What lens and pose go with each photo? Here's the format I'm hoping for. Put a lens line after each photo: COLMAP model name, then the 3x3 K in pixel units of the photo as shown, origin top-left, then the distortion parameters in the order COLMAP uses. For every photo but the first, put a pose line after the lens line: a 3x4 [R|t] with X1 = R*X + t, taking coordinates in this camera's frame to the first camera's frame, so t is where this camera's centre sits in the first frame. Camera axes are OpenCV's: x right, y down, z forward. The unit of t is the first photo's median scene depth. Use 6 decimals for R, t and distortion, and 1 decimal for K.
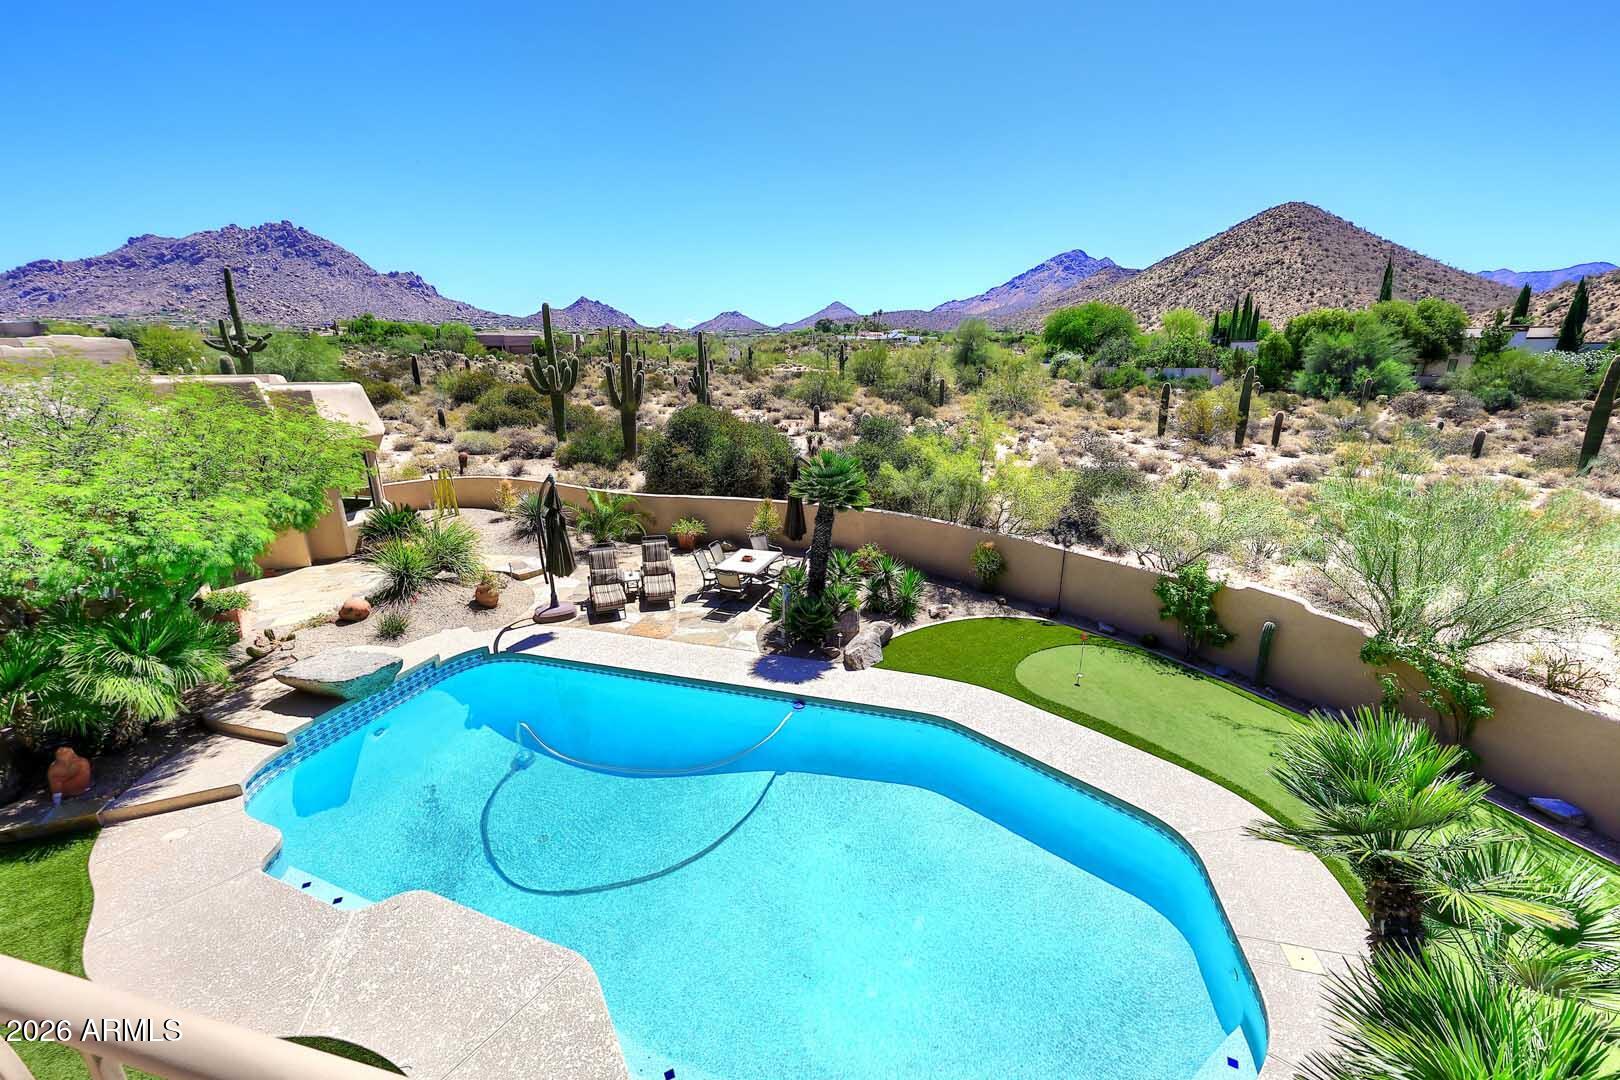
lens RADIAL K [[650.6, 0, 821.6], [0, 650.6, 550.4], [0, 0, 1]] dist [-0.000834, 0.000228]
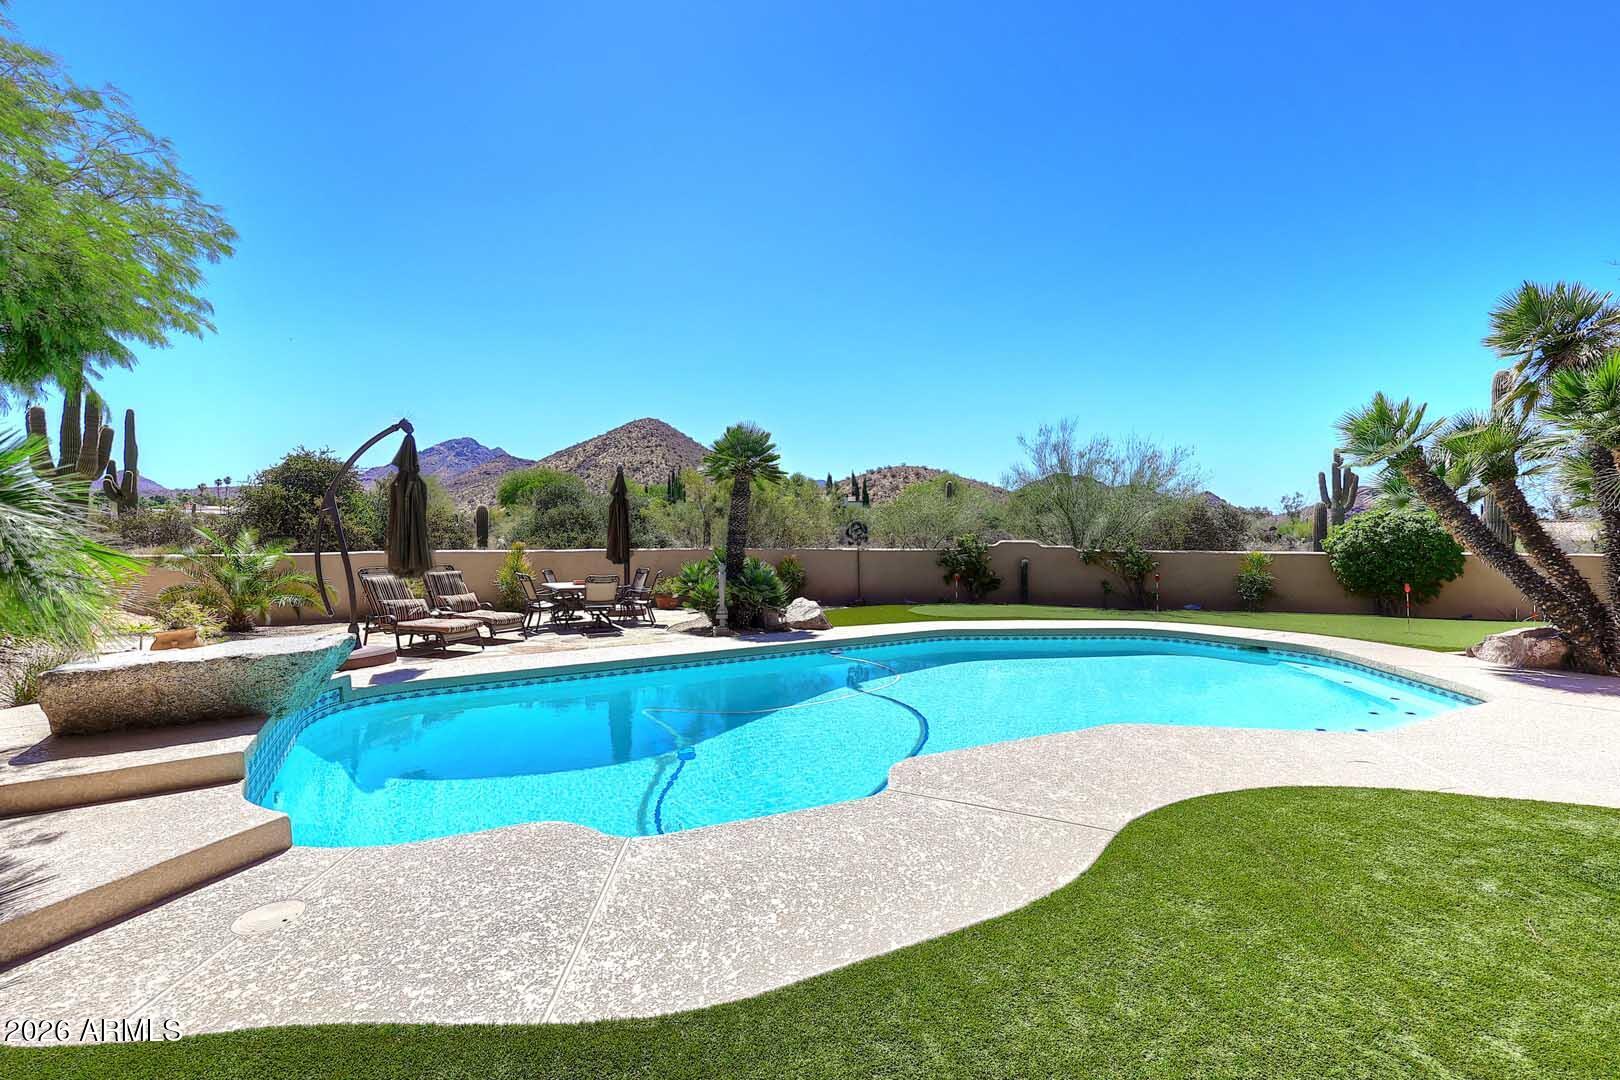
lens RADIAL K [[676.6, 0, 807.2], [0, 676.6, 541.2], [0, 0, 1]] dist [-0.002461, -0.000201]
pose [[0.682958, -0.007435, 0.730419, -0.212168], [0.217736, 0.956563, -0.193851, 0.074737], [-0.697251, 0.291431, 0.654912, 0.097470]]
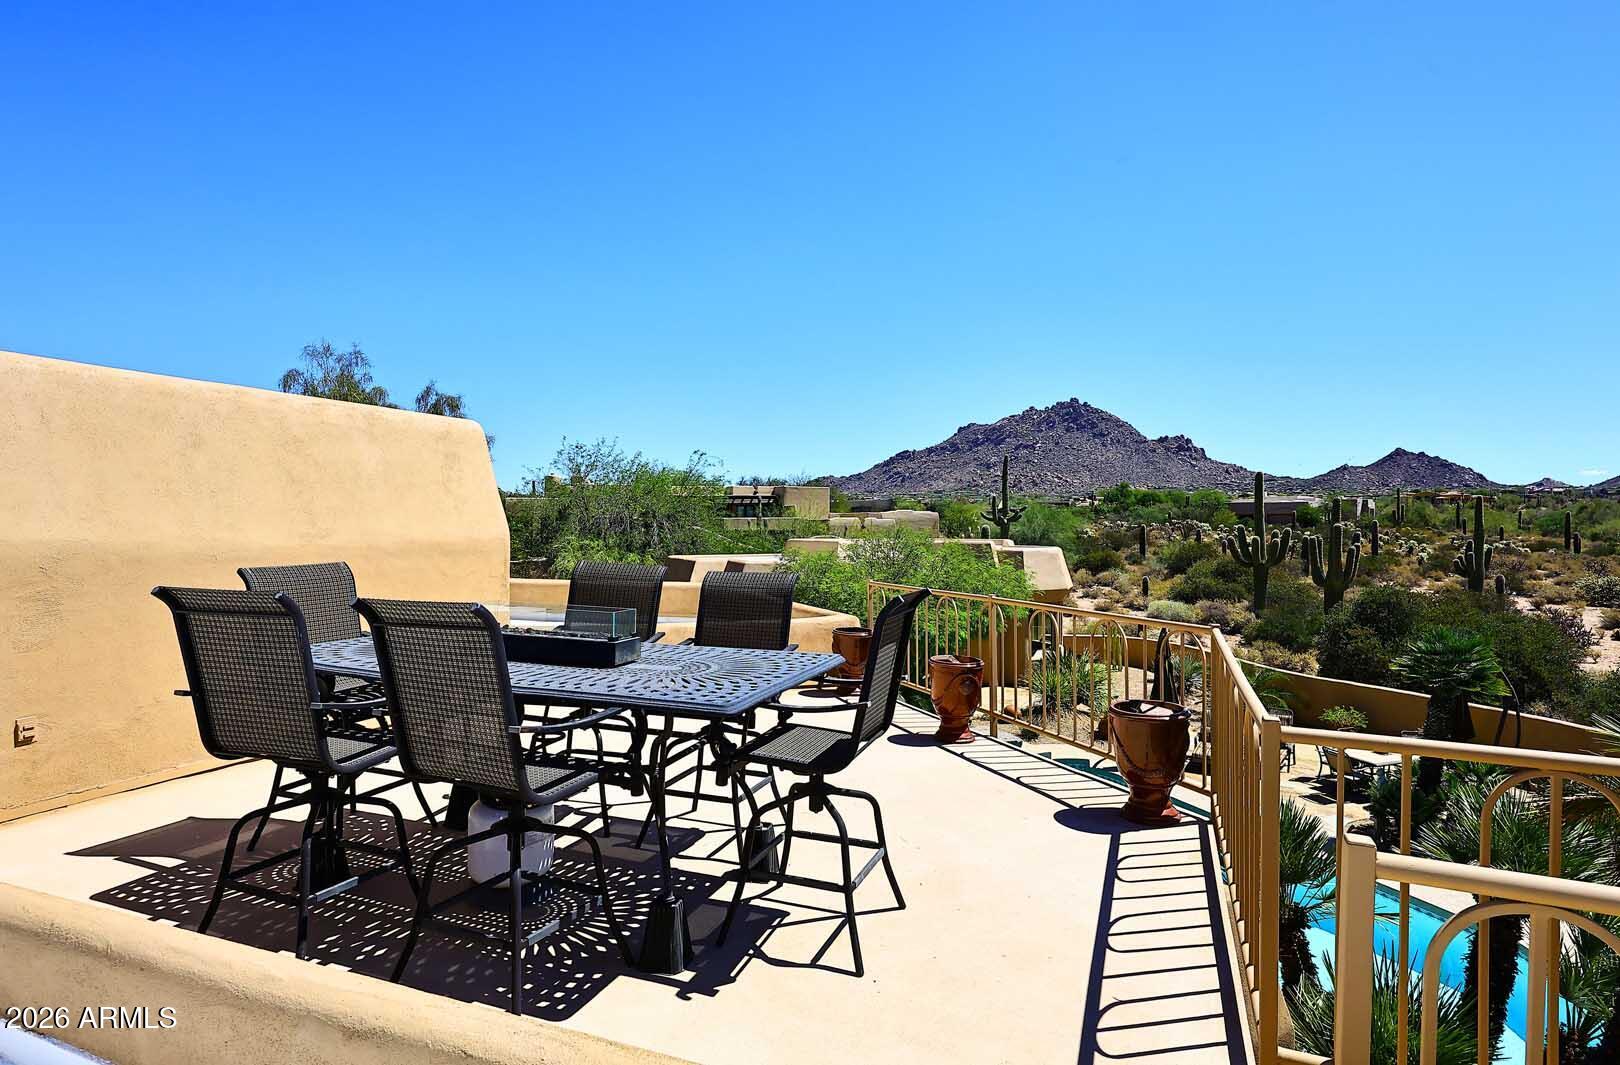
lens RADIAL K [[845.8, 0, 819.2], [0, 845.8, 528.3], [0, 0, 1]] dist [0.002018, 0.000650]
pose [[0.593725, 0.006002, -0.804646, 0.138299], [-0.233919, 0.958074, -0.165456, 0.035769], [0.769917, 0.286457, 0.570236, -0.121148]]
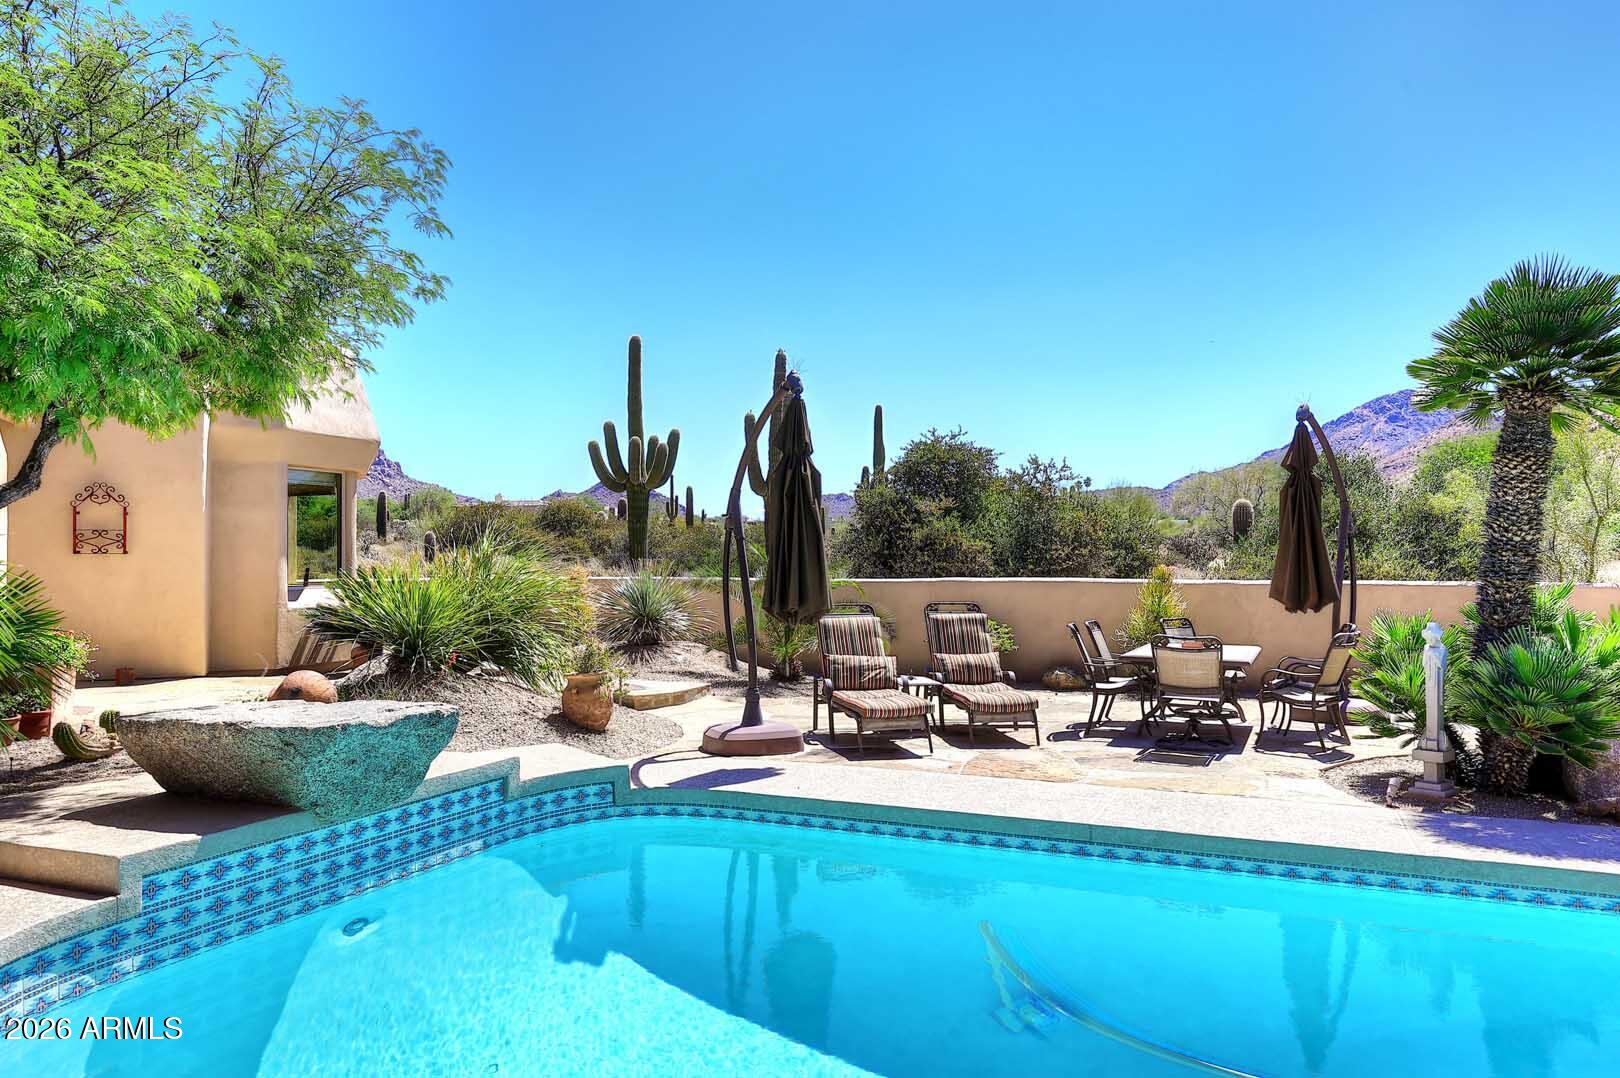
lens RADIAL K [[1103.9, 0, 816.7], [0, 1103.9, 534.1], [0, 0, 1]] dist [0.003082, 0.002868]
pose [[0.989883, -0.007304, -0.141699, -0.099545], [-0.037577, 0.949519, -0.311451, 0.068025], [0.136820, 0.313624, 0.939638, 0.118774]]
